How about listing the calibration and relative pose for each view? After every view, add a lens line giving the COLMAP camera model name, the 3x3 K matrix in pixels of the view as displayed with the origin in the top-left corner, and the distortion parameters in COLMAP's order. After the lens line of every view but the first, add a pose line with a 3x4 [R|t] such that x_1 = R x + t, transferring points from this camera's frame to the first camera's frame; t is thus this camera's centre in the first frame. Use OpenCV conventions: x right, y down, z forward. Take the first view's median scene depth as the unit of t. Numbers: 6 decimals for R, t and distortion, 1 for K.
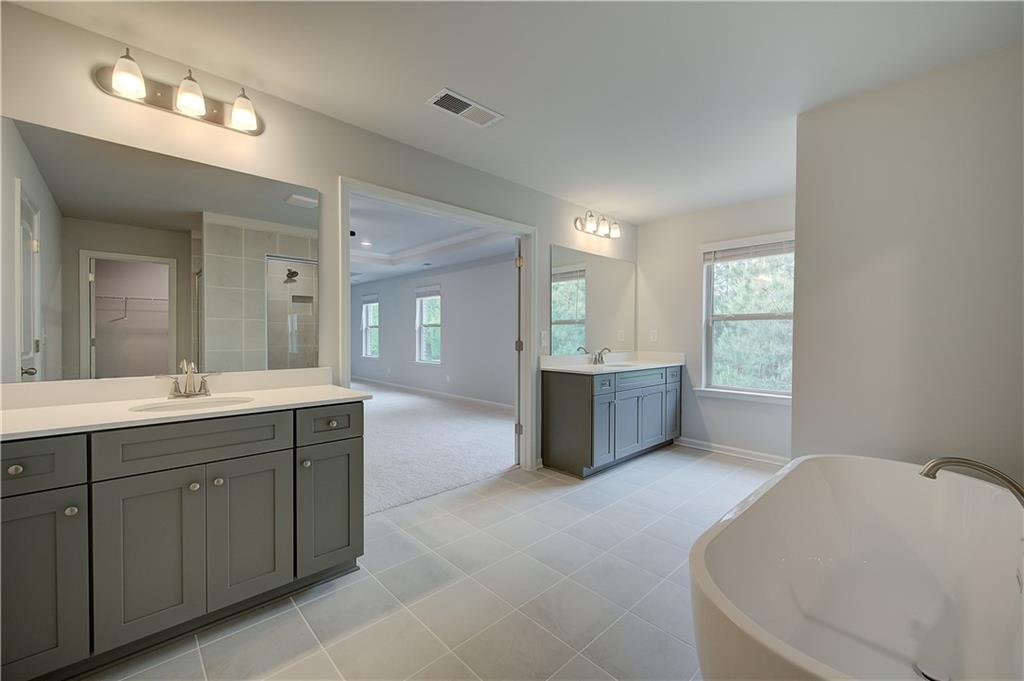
lens RADIAL K [[409.0, 0, 518.3], [0, 409.0, 340.2], [0, 0, 1]] dist [0.001719, -0.000189]
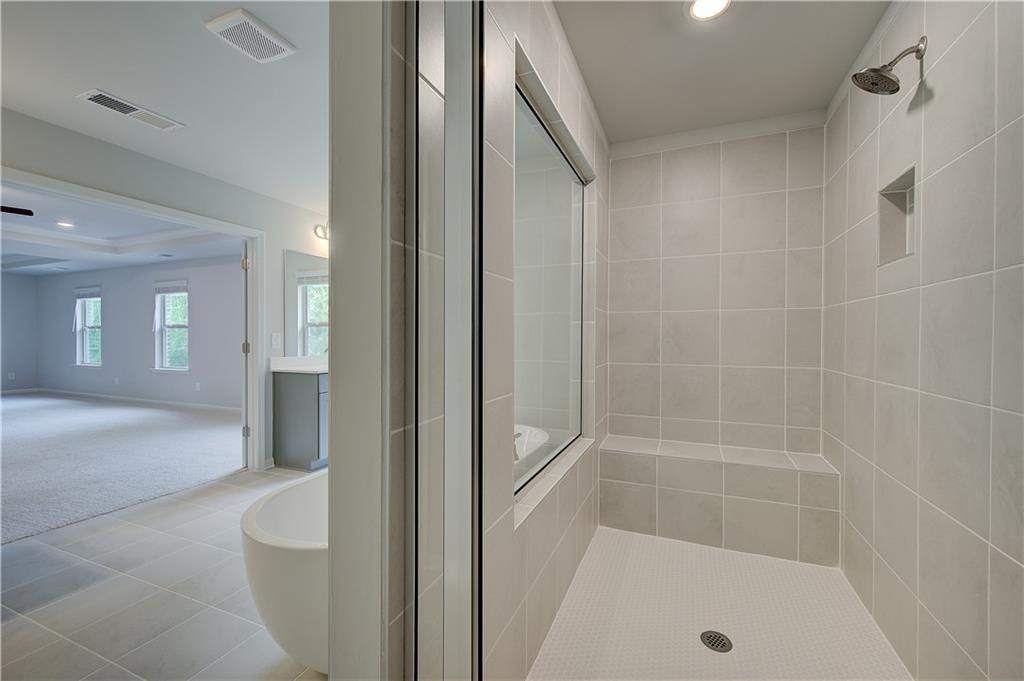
lens RADIAL K [[415.0, 0, 524.5], [0, 415.0, 339.7], [0, 0, 1]] dist [0.001862, 0.000165]
pose [[0.913805, -0.003584, 0.406137, 0.210220], [0.006806, 0.999956, -0.006489, 0.005026], [-0.406096, 0.008694, 0.913789, -0.200075]]
